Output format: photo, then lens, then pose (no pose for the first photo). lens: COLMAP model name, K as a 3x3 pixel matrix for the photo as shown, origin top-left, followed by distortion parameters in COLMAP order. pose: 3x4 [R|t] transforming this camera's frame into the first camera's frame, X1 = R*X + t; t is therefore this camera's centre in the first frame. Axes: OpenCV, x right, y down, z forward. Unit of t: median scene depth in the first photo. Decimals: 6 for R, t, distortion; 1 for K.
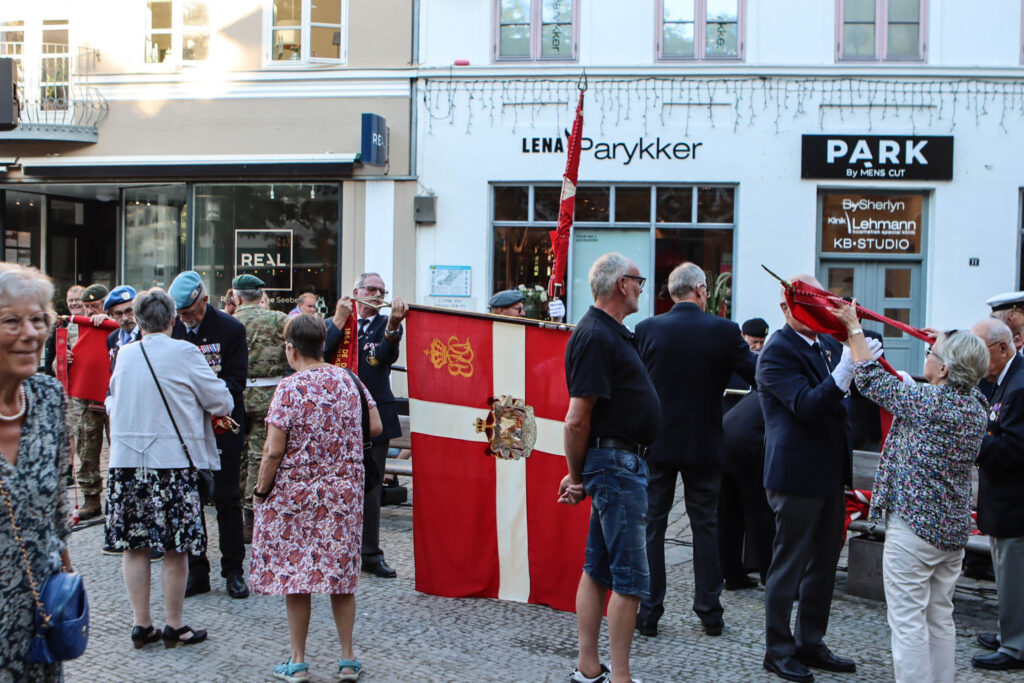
lens RADIAL K [[1204.1, 0, 512.0], [0, 1204.1, 341.5], [0, 0, 1]] dist [-0.120588, 0.100387]
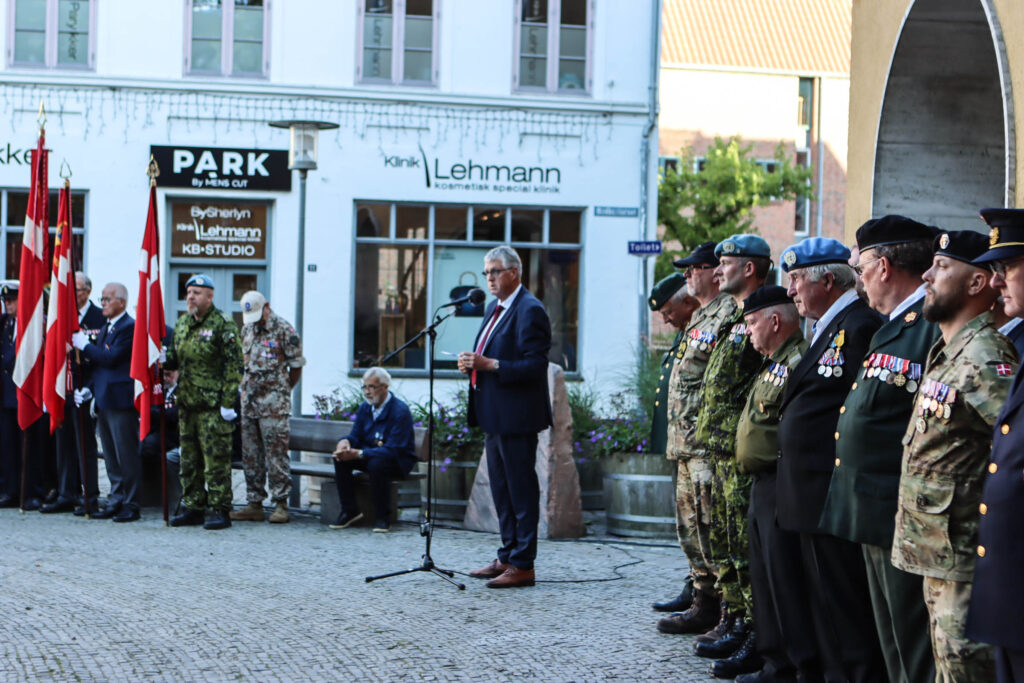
lens RADIAL K [[1852.6, 0, 511.2], [0, 1852.6, 317.3], [0, 0, 1]] dist [-0.040969, 0.014492]
pose [[0.941316, 0.001486, 0.337524, -0.005178], [0.009387, 0.999488, -0.030580, 0.029472], [-0.337397, 0.031954, 0.940820, -0.615656]]
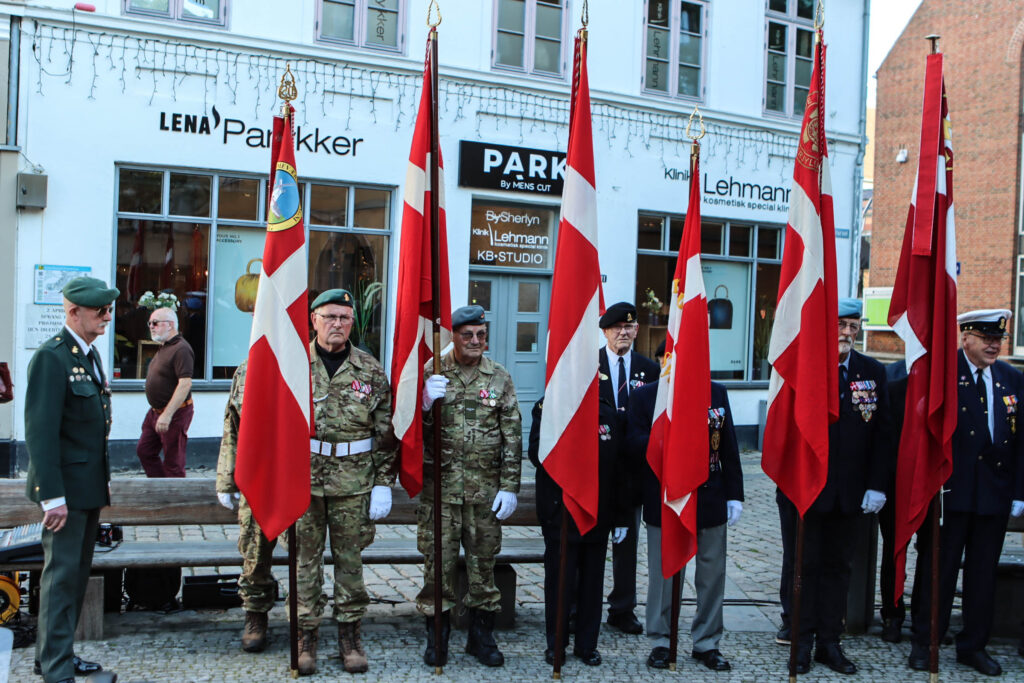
lens RADIAL K [[1133.1, 0, 514.4], [0, 1133.1, 337.2], [0, 0, 1]] dist [-0.124615, 0.126103]
pose [[0.778614, -0.005678, 0.627478, -0.287194], [0.003464, 0.999983, 0.004749, -0.019872], [-0.627494, -0.001524, 0.778620, 0.265242]]
